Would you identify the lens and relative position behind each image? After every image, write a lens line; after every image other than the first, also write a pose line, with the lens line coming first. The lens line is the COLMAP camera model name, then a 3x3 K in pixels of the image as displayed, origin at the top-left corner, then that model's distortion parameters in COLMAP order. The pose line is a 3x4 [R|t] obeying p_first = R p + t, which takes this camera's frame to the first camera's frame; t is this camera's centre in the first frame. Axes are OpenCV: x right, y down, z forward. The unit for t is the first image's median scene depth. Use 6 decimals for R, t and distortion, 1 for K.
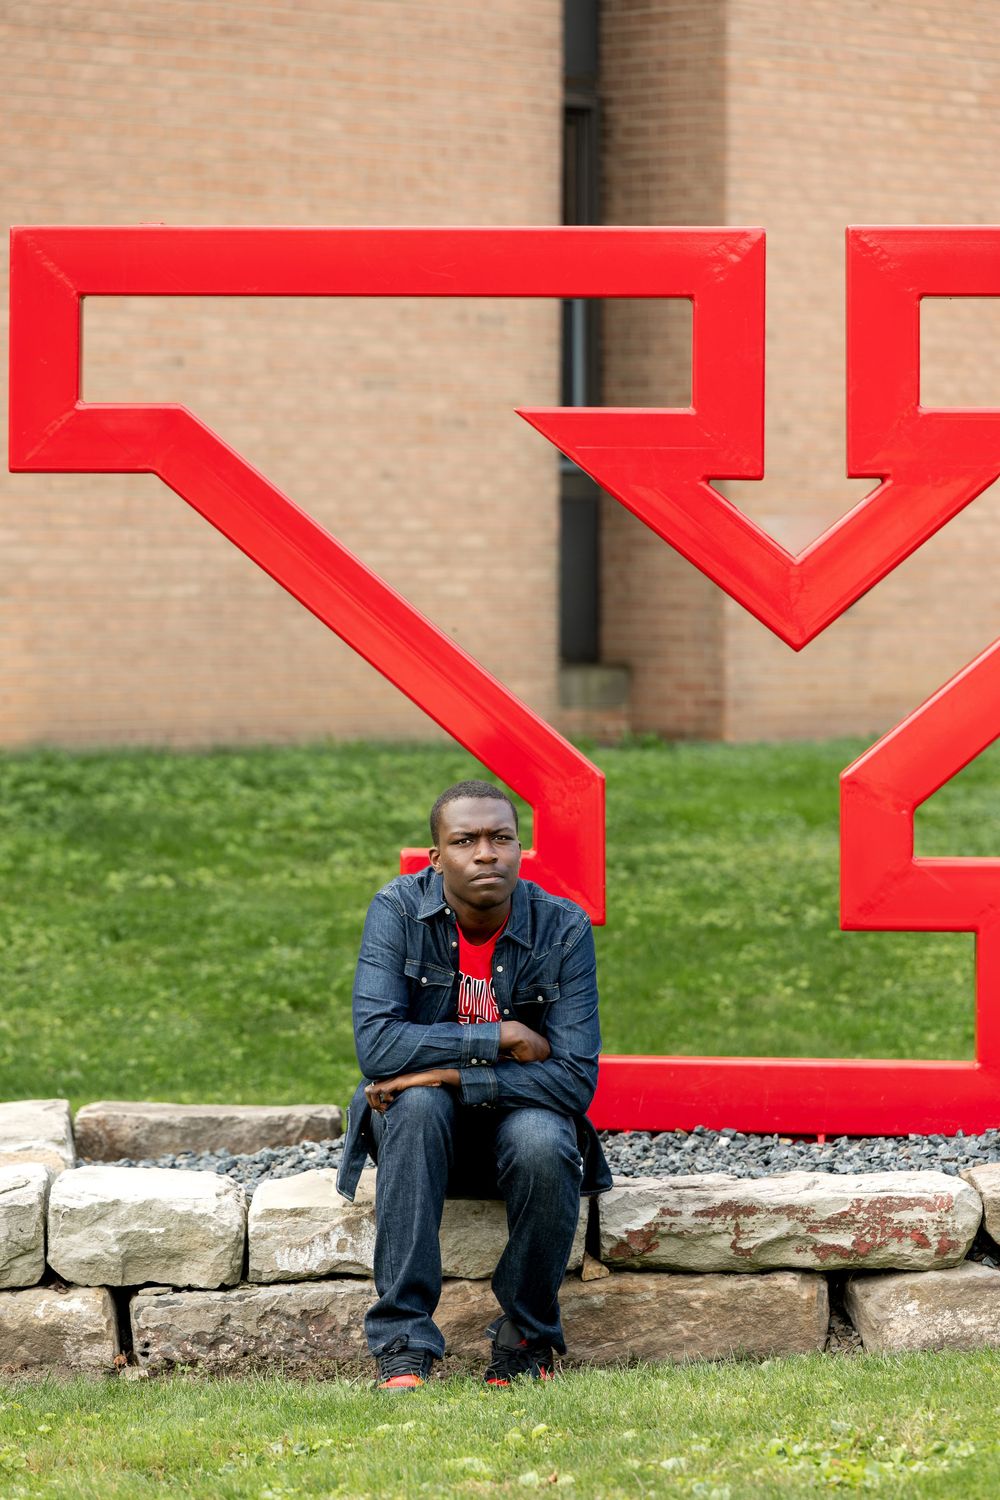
lens RADIAL K [[8856.7, 0, 500.0], [0, 8856.7, 750.0], [0, 0, 1]] dist [-0.423160, -11.682894]
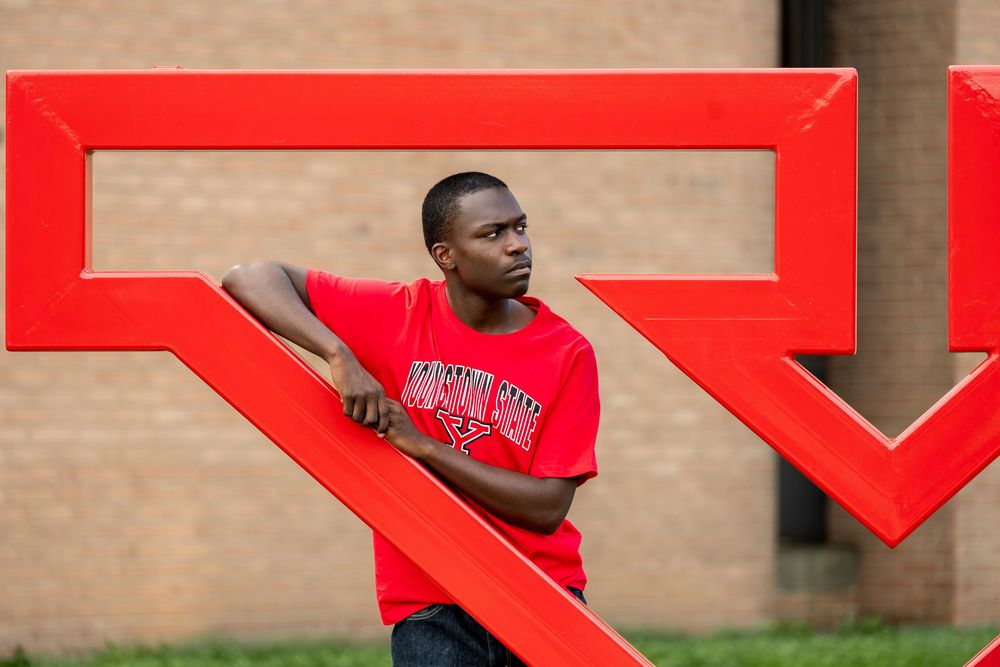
lens RADIAL K [[6538.3, 0, 500.0], [0, 6538.3, 333.5], [0, 0, 1]] dist [-0.624649, 29.930376]
pose [[0.996277, -0.006927, -0.085933, 0.038043], [0.003951, 0.999388, -0.034745, -0.008511], [0.086121, 0.034276, 0.995695, 0.308786]]
